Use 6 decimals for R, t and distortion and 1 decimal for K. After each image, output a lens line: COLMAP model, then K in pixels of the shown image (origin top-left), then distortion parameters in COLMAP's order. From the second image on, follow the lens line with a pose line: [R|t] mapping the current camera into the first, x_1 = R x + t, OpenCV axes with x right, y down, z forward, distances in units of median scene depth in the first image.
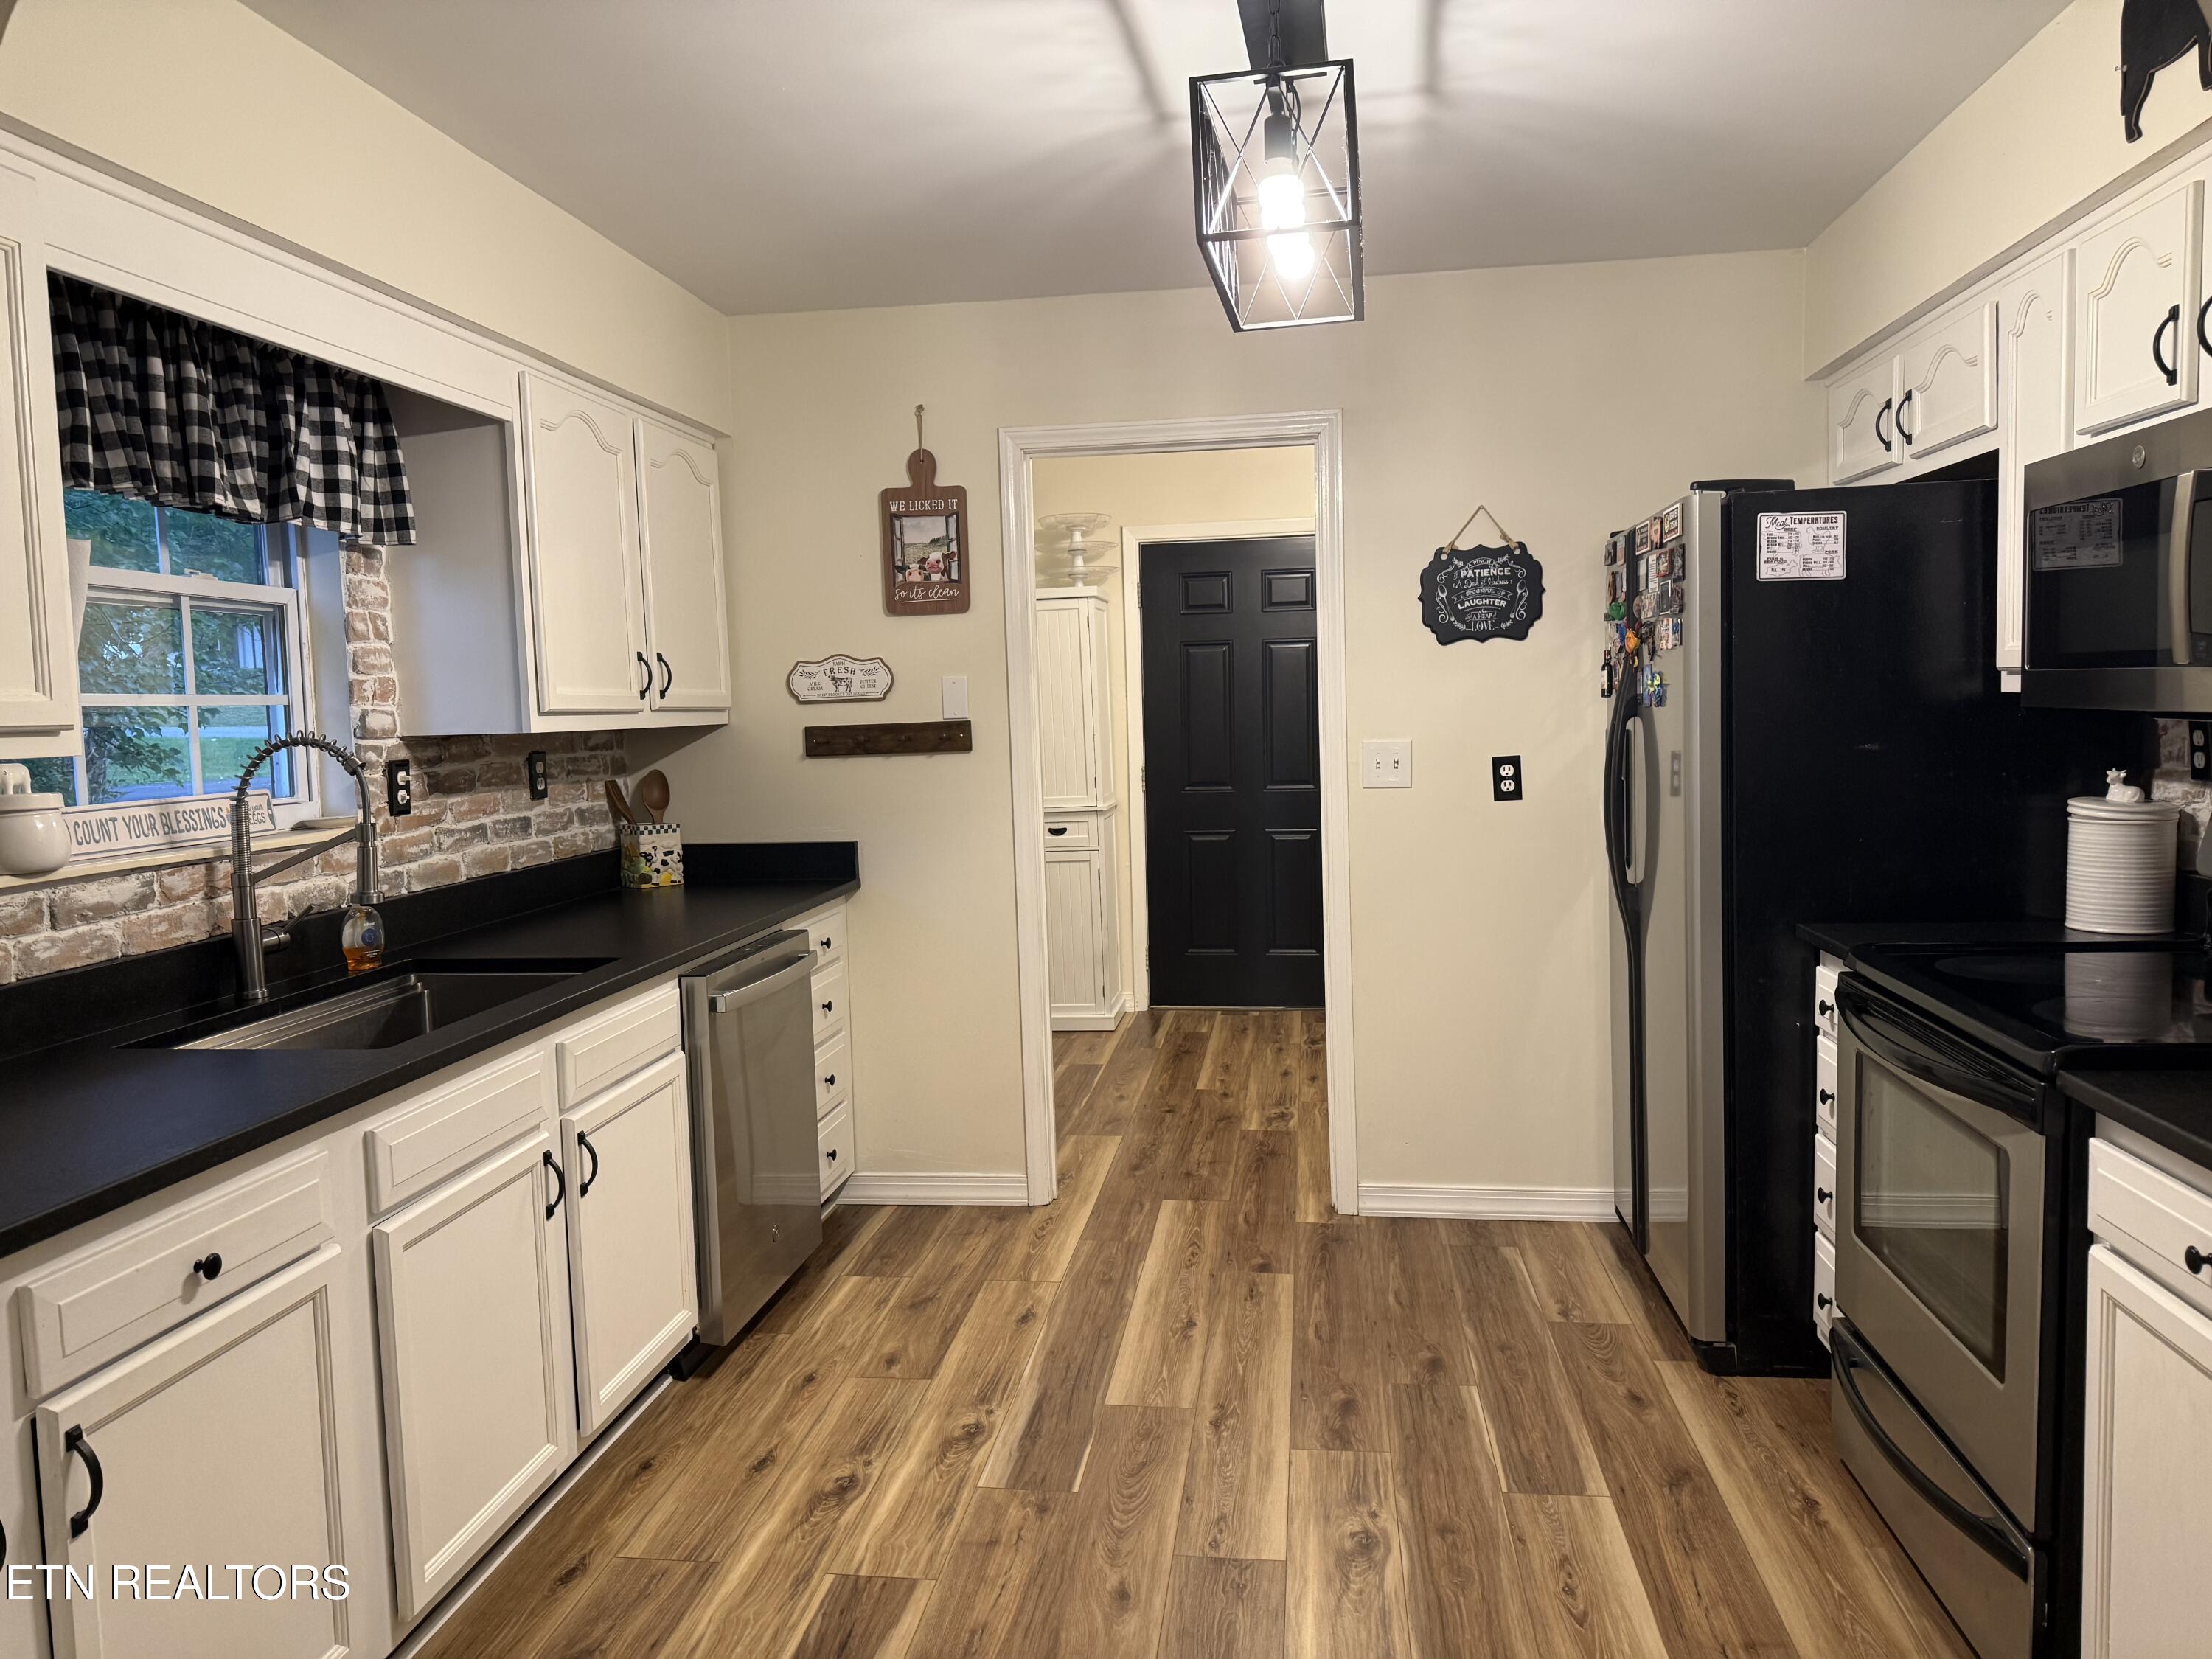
lens RADIAL K [[1559.5, 0, 1106.0], [0, 1559.5, 829.5], [0, 0, 1]] dist [0.045061, -0.050022]
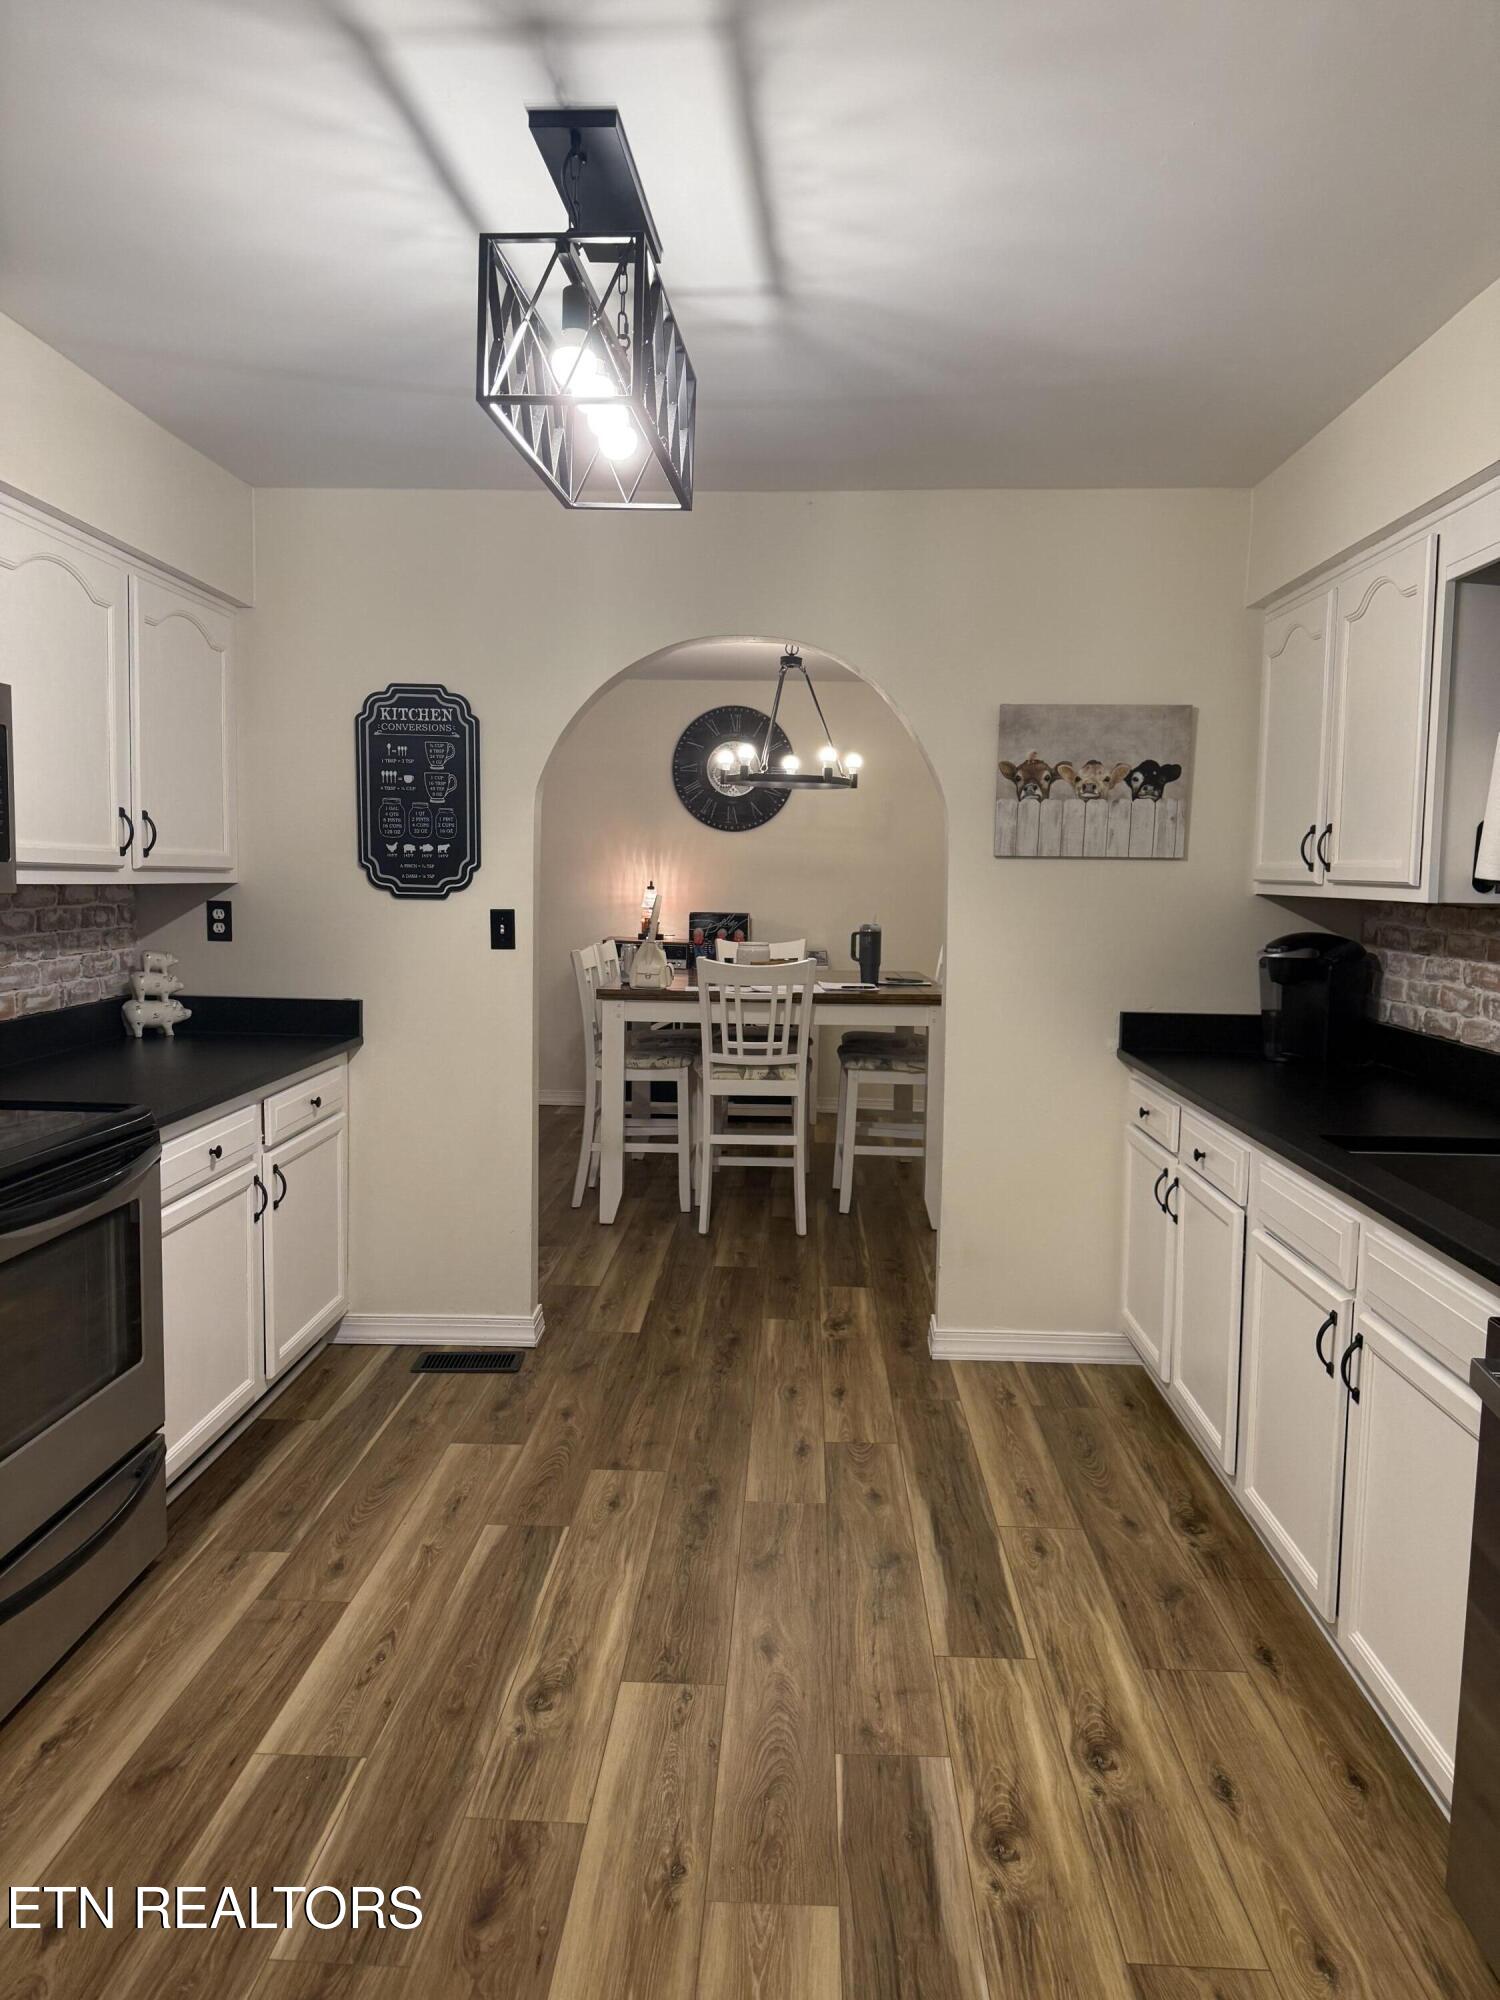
lens RADIAL K [[1422.0, 0, 750.0], [0, 1422.0, 1000.0], [0, 0, 1]] dist [0.001303, 0.000766]
pose [[-0.995784, 0.021102, -0.089270, 0.087038], [0.004998, 0.984217, 0.176898, -0.138248], [0.091594, 0.175706, -0.980172, 1.579036]]
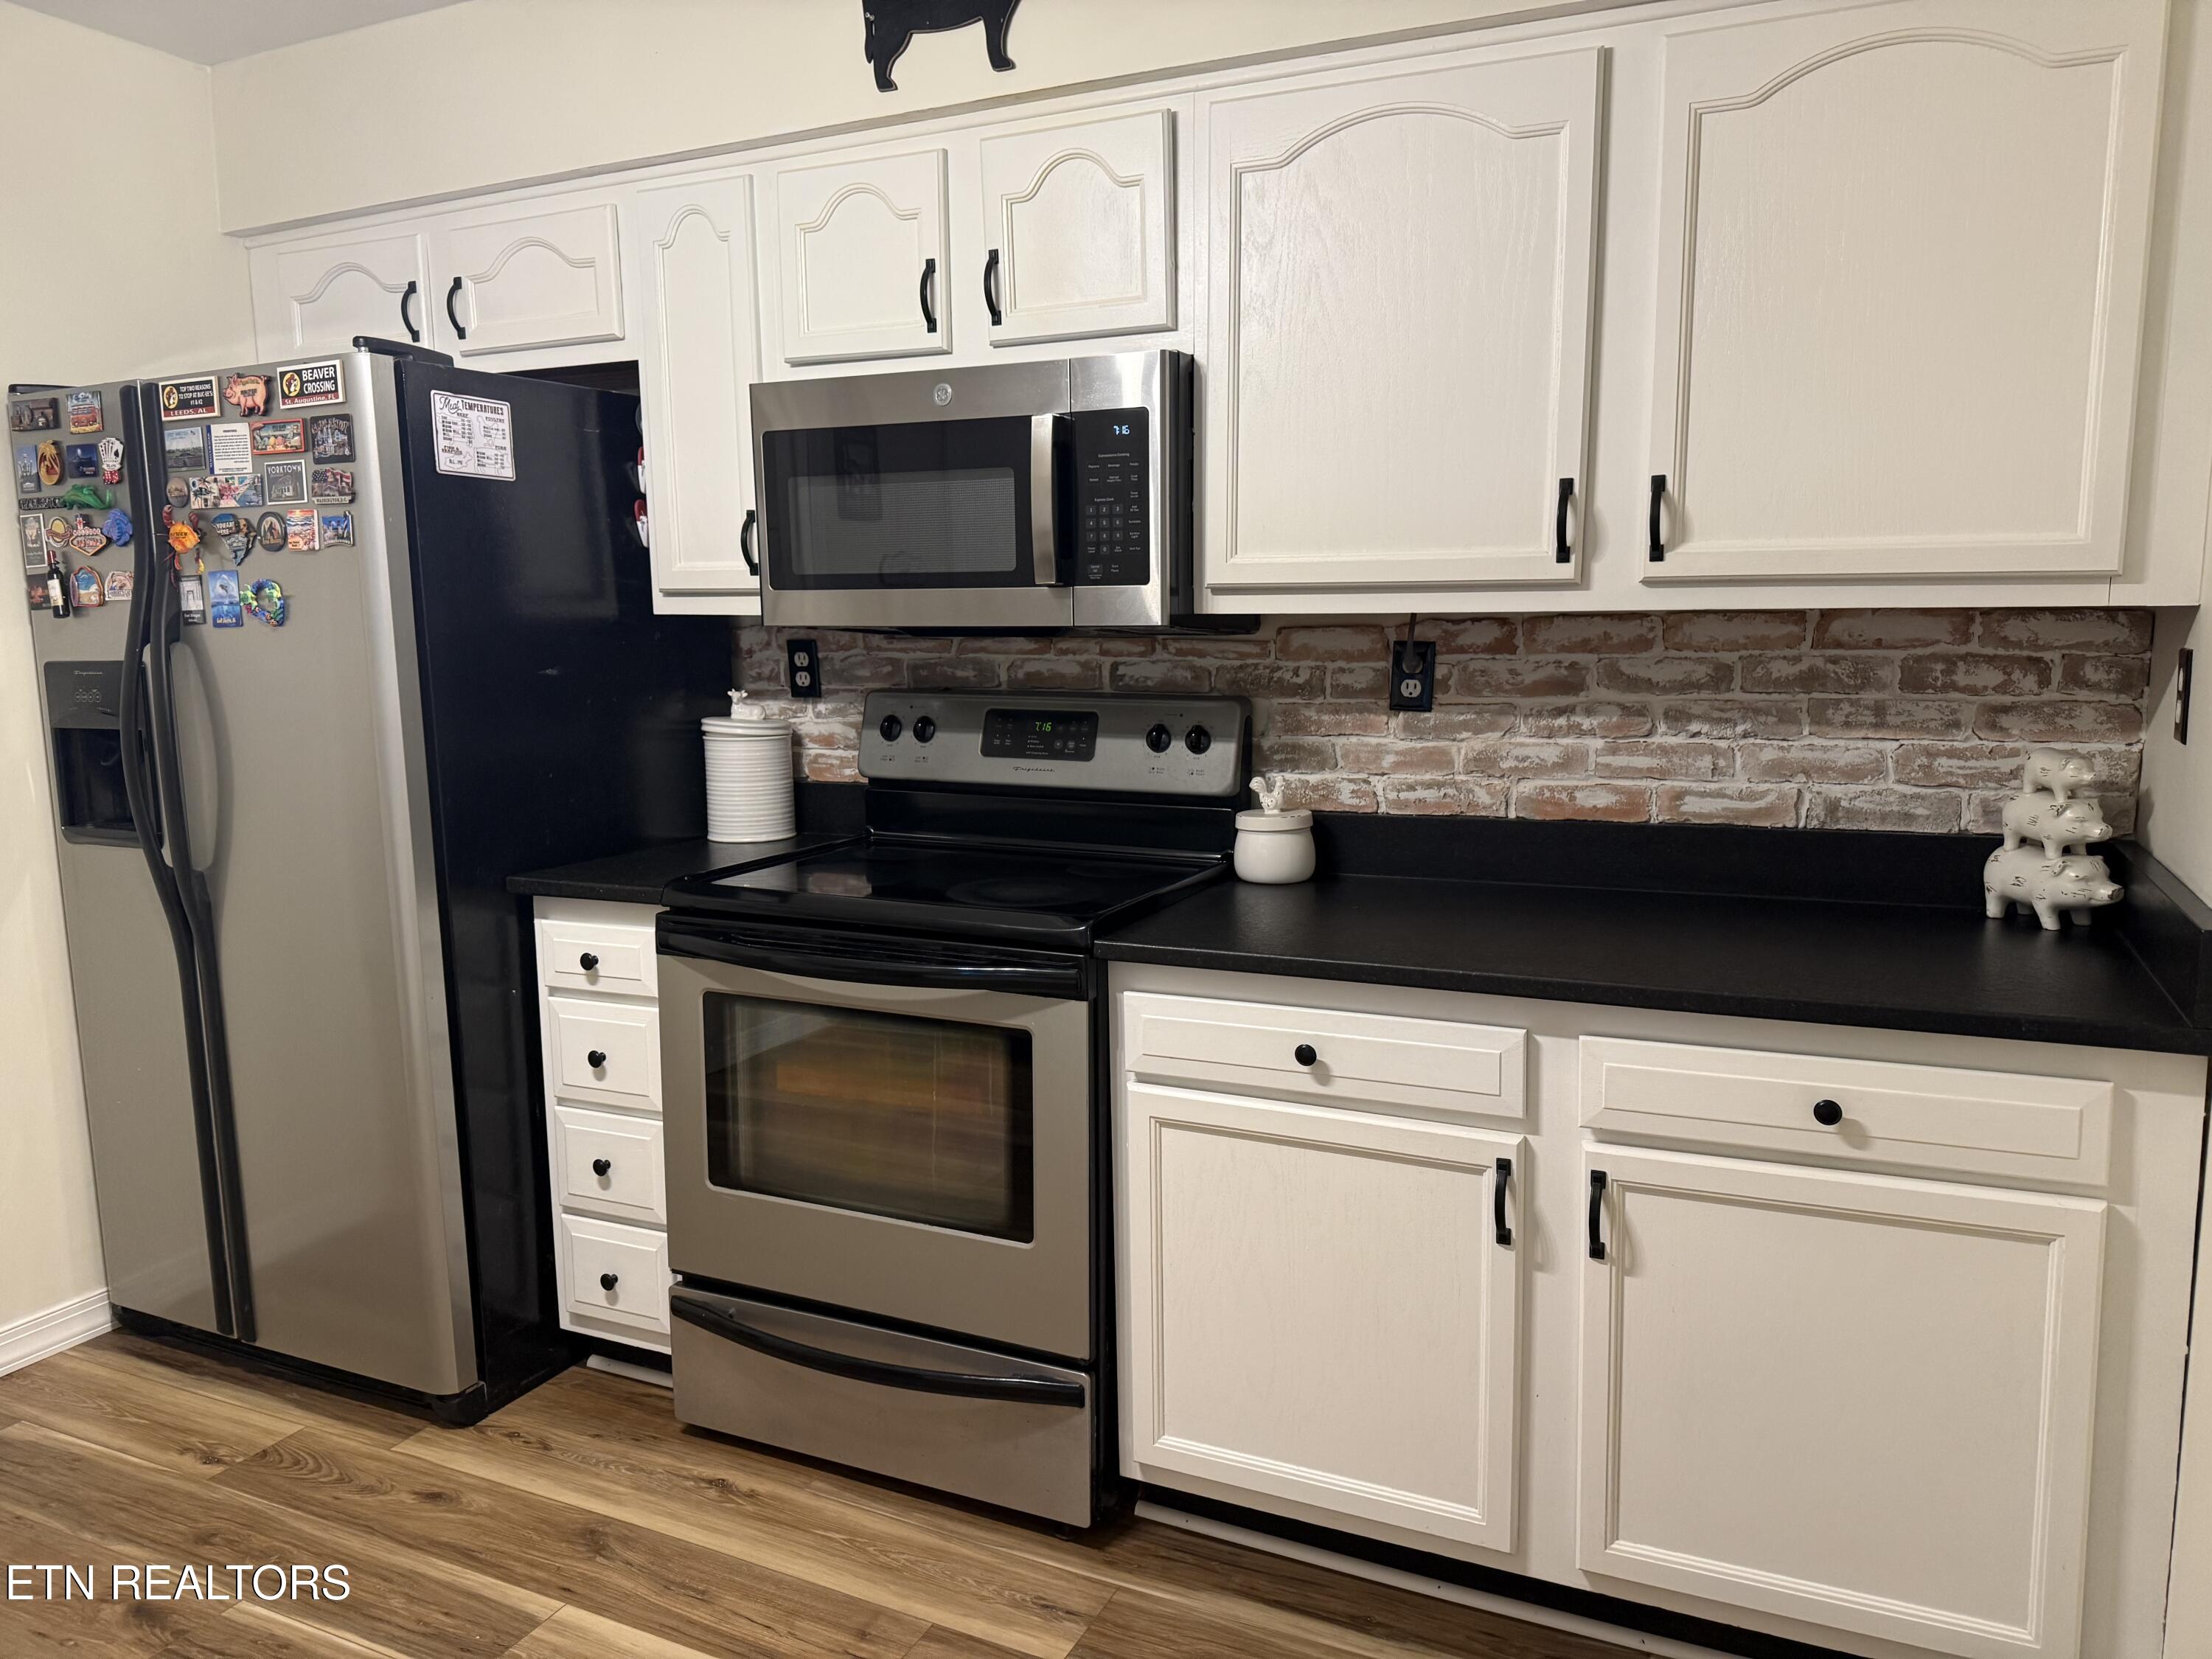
lens RADIAL K [[1572.7, 0, 1106.0], [0, 1572.7, 829.5], [0, 0, 1]] dist [0.001303, 0.000766]
pose [[0.309229, -0.105673, 0.945098, -0.279420], [0.082450, 0.993044, 0.084056, -0.012276], [-0.947407, 0.051931, 0.315790, 0.415732]]
